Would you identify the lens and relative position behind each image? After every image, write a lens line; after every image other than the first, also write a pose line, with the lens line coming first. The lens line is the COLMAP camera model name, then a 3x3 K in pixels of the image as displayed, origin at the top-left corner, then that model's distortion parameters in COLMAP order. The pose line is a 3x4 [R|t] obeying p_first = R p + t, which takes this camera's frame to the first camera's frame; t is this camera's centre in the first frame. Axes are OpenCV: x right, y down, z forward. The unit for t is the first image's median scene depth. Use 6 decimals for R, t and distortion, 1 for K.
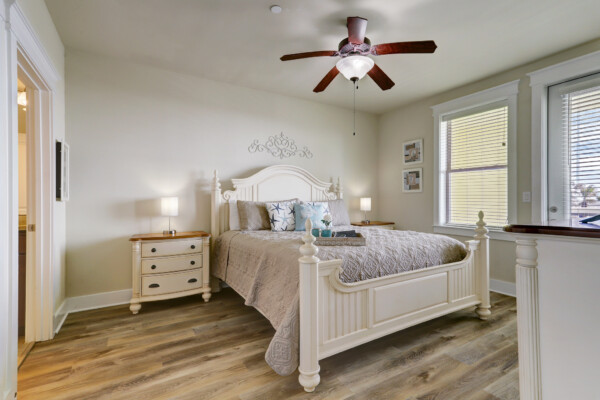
lens RADIAL K [[289.4, 0, 300.0], [0, 289.4, 200.0], [0, 0, 1]] dist [0.002192, 0.000511]
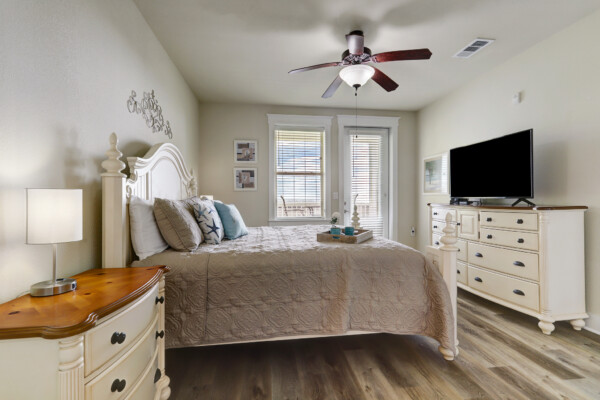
lens RADIAL K [[289.4, 0, 300.0], [0, 289.4, 200.0], [0, 0, 1]] dist [0.002192, 0.000511]
pose [[0.377102, -0.007198, 0.926144, -0.511464], [0.004263, 0.999973, 0.006036, 0.001935], [-0.926162, 0.001672, 0.377123, 0.447568]]
